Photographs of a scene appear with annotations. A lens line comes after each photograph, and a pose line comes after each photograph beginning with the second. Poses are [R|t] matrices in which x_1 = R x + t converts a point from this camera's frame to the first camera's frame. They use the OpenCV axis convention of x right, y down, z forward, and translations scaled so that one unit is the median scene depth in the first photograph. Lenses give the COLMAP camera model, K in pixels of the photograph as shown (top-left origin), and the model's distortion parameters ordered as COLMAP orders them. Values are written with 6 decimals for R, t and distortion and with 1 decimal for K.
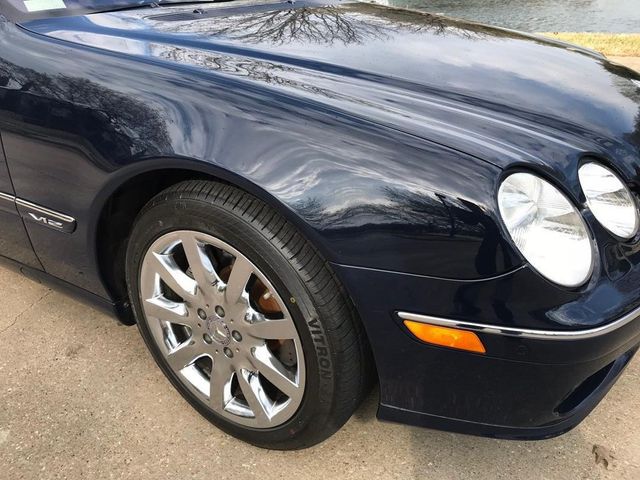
lens RADIAL K [[532.9, 0, 318.5], [0, 532.9, 233.1], [0, 0, 1]] dist [0.005034, -0.022463]
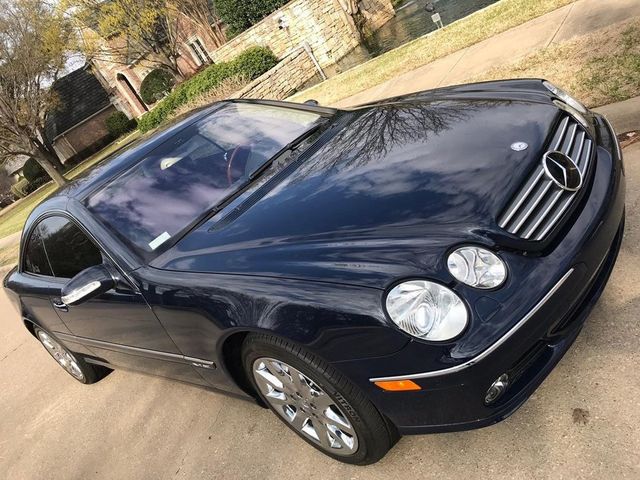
lens RADIAL K [[532.9, 0, 318.5], [0, 532.9, 233.1], [0, 0, 1]] dist [0.005034, -0.022463]
pose [[0.877736, -0.362896, -0.312868, 0.568113], [0.359930, 0.930395, -0.069400, -0.185475], [0.316276, -0.051696, 0.947258, -0.537348]]
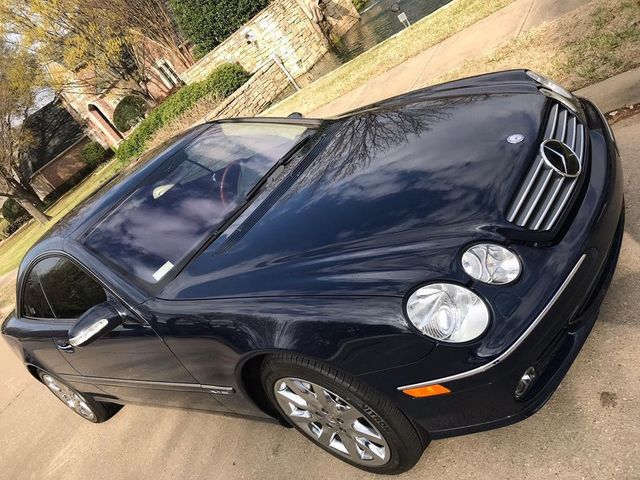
lens RADIAL K [[532.9, 0, 318.5], [0, 532.9, 233.1], [0, 0, 1]] dist [0.005034, -0.022463]
pose [[0.839269, -0.462537, -0.285810, 0.520729], [0.462471, 0.883698, -0.072096, -0.228467], [0.285917, -0.071671, 0.955570, -0.546003]]
